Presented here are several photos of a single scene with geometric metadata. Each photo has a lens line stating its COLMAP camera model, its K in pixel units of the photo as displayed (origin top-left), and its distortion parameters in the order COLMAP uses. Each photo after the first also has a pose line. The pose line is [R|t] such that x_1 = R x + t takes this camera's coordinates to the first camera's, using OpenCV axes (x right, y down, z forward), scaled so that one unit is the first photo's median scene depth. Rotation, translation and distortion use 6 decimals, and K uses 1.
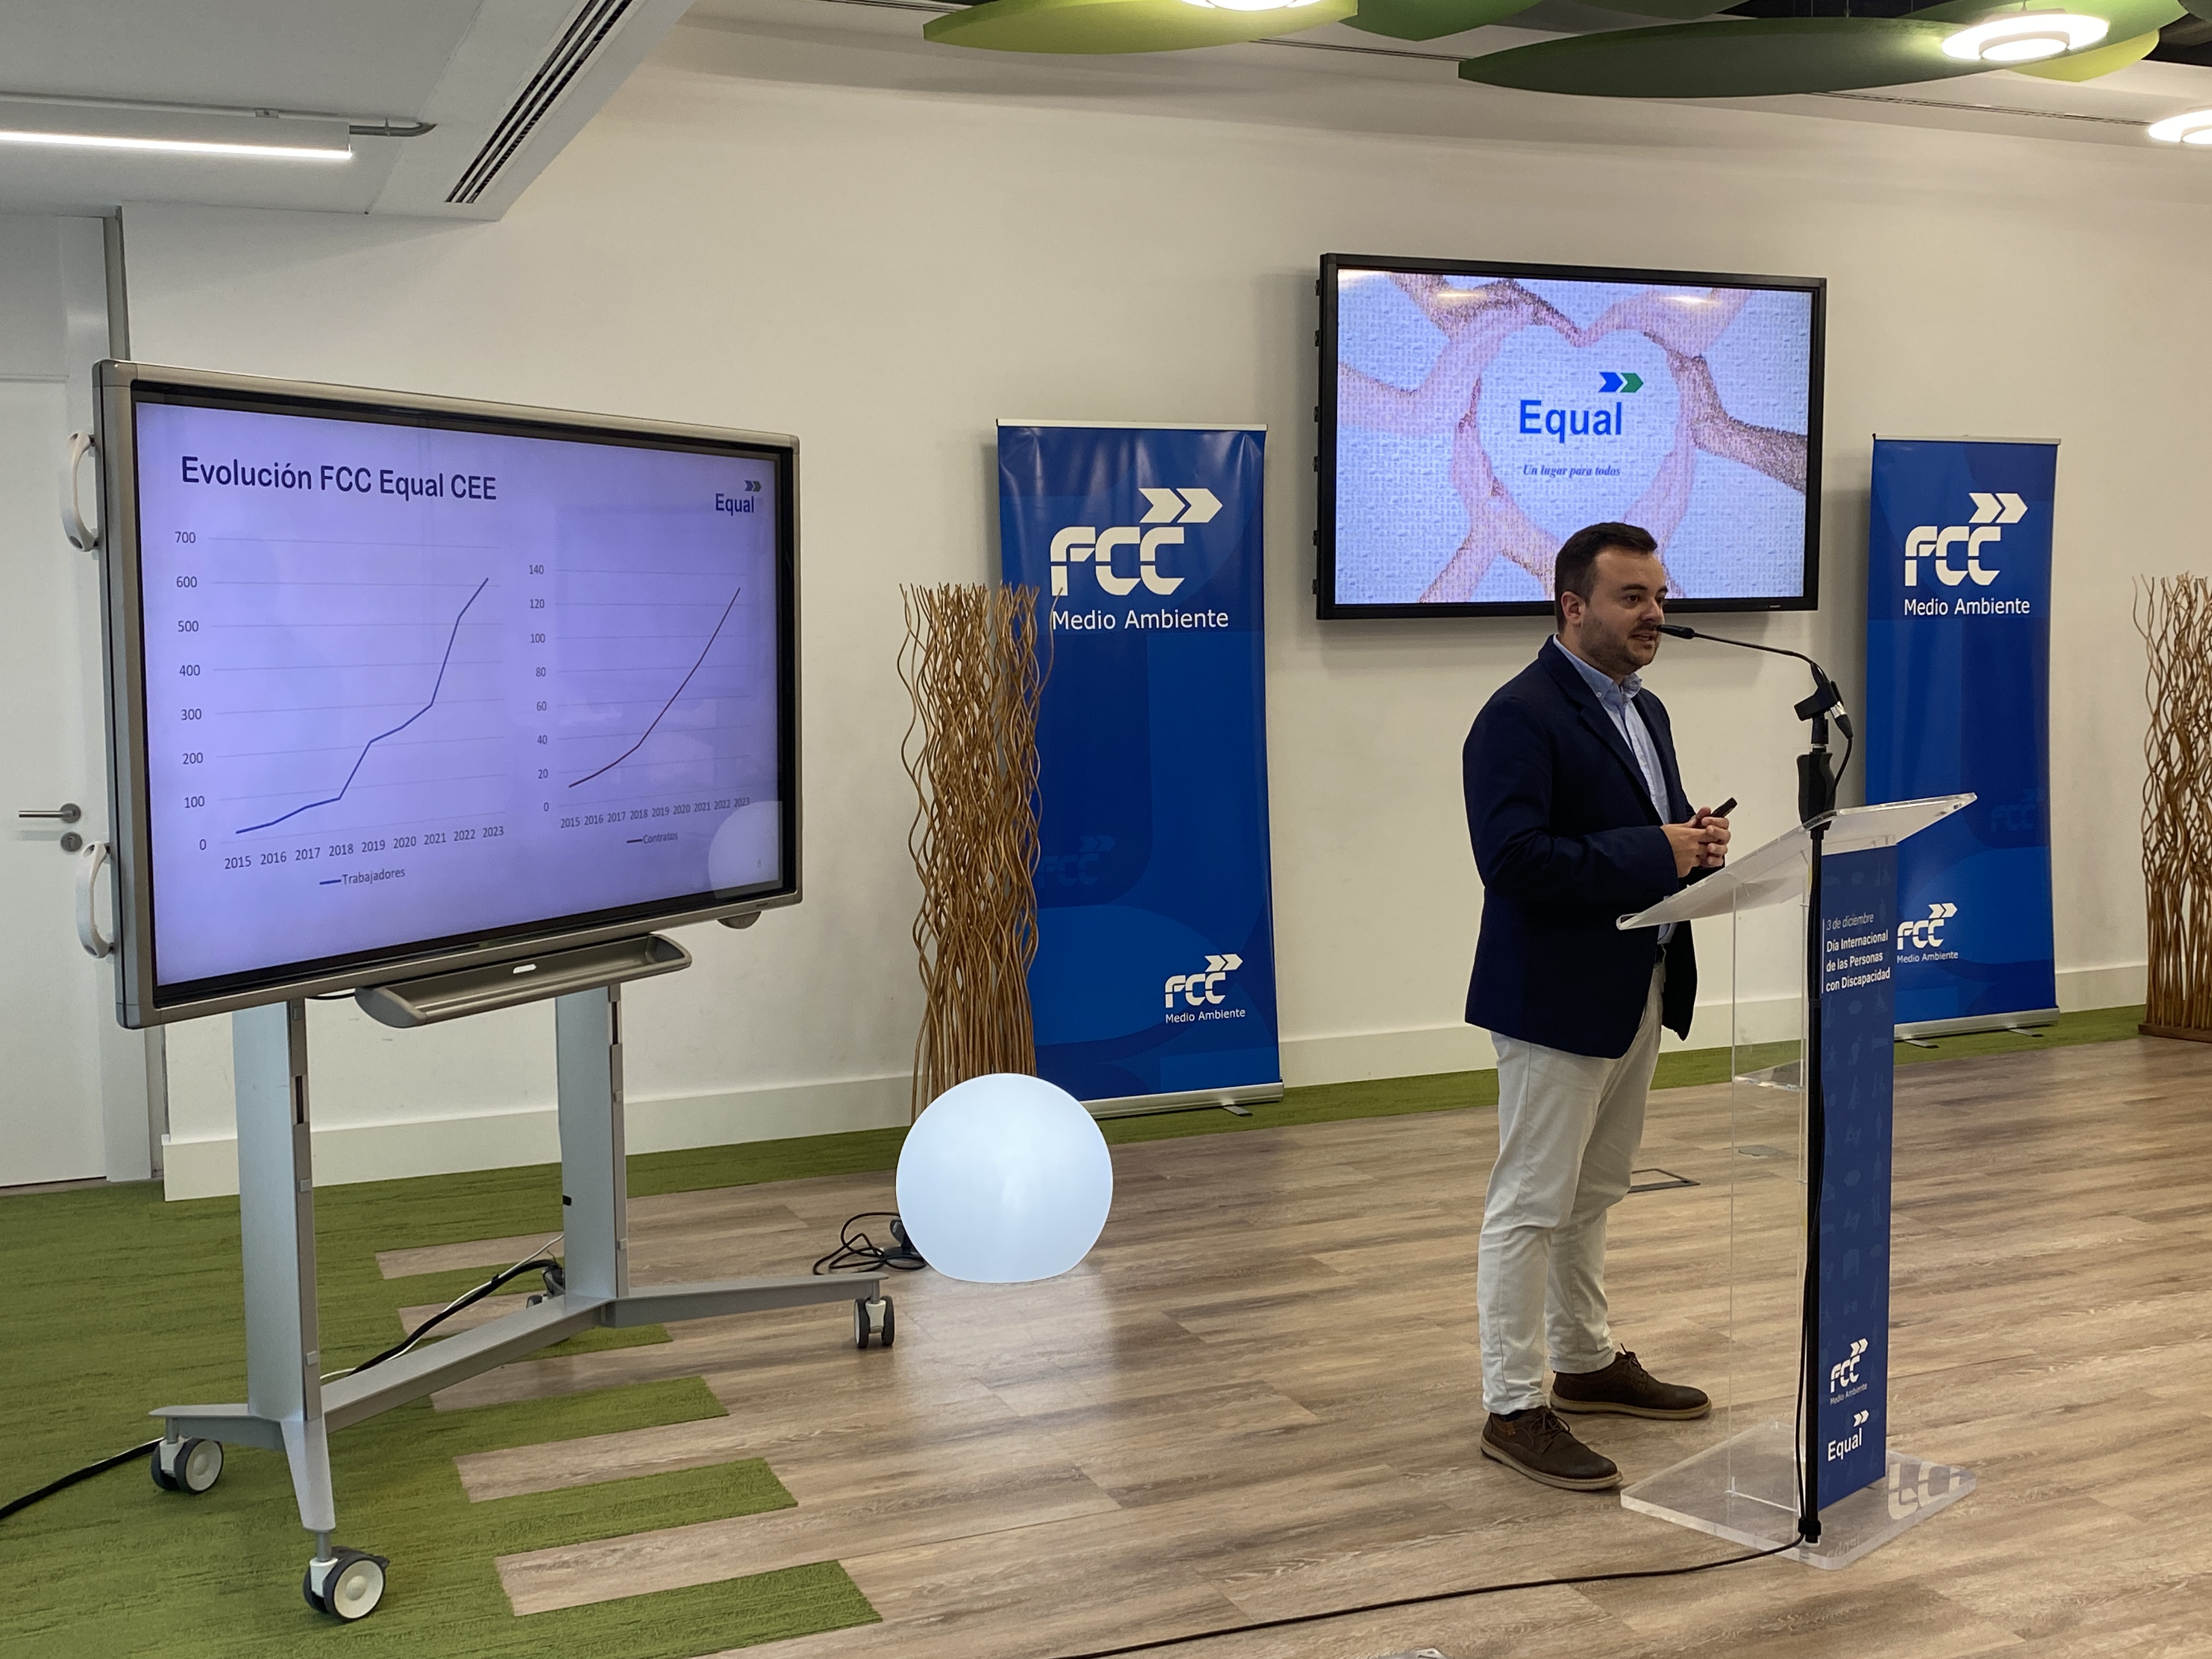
lens RADIAL K [[2298.1, 0, 1082.7], [0, 2298.1, 862.5], [0, 0, 1]] dist [0.031378, 0.000000]
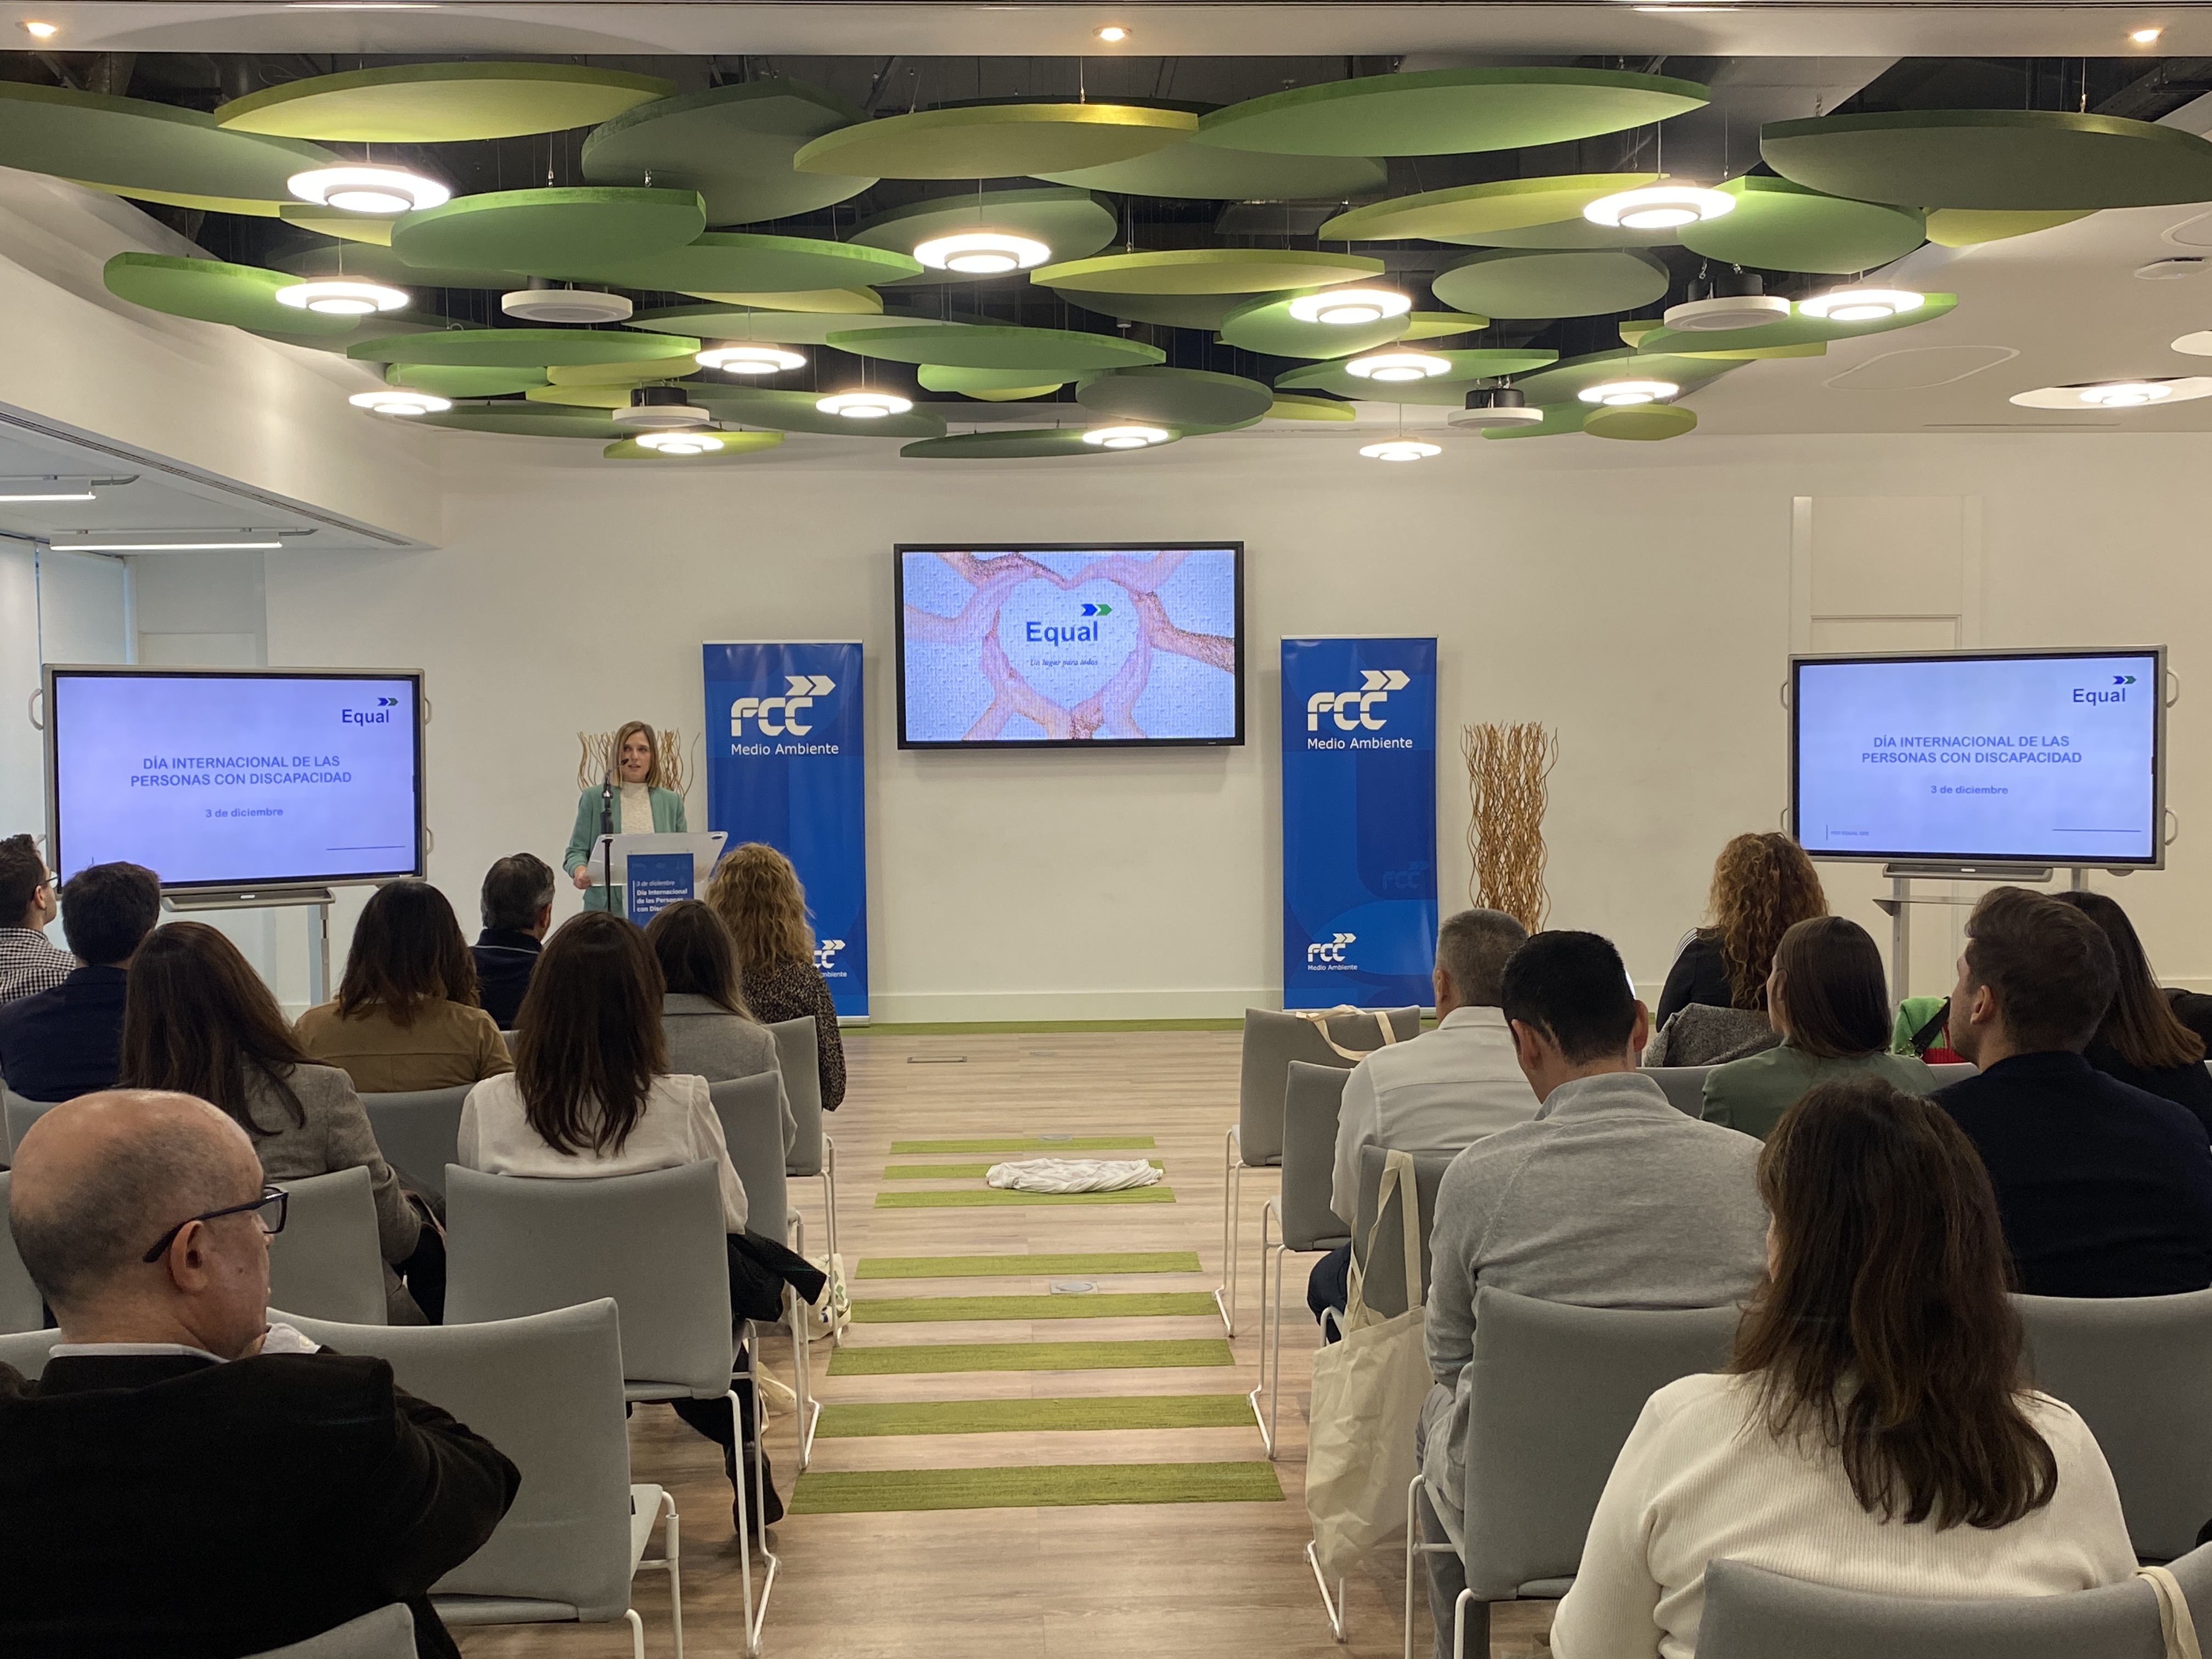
lens RADIAL K [[2298.1, 0, 1084.4], [0, 2298.1, 856.1], [0, 0, 1]] dist [0.031378, 0.000000]
pose [[0.942286, 0.021498, -0.334119, 0.827407], [-0.037865, 0.998377, -0.042548, 0.043940], [0.332661, 0.052744, 0.941570, -0.594003]]
